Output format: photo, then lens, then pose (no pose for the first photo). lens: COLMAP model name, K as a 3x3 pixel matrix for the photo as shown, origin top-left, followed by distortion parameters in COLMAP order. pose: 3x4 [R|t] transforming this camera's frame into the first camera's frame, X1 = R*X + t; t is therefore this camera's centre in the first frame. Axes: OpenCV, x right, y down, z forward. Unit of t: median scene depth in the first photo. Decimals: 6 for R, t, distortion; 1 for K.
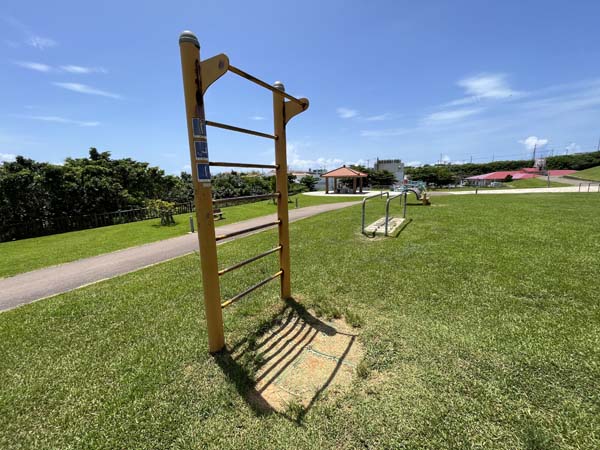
lens RADIAL K [[246.7, 0, 301.6], [0, 246.7, 222.6], [0, 0, 1]] dist [-0.001345, -0.000600]
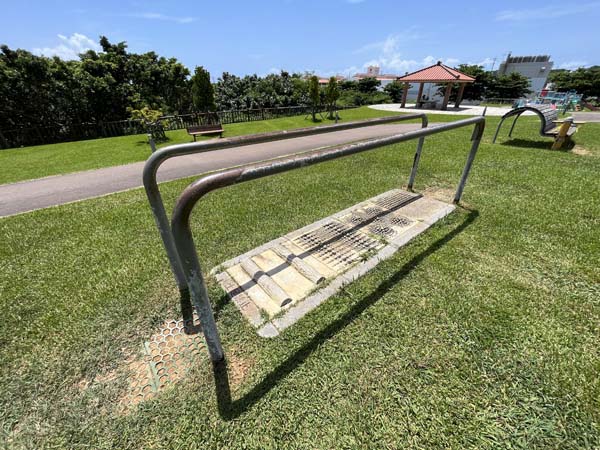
lens RADIAL K [[246.7, 0, 301.6], [0, 246.7, 222.6], [0, 0, 1]] dist [-0.001345, -0.000600]
pose [[0.945709, 0.172503, -0.275458, 0.079929], [-0.073230, 0.938826, 0.336517, -0.023036], [0.316657, -0.298076, 0.900488, 0.158105]]
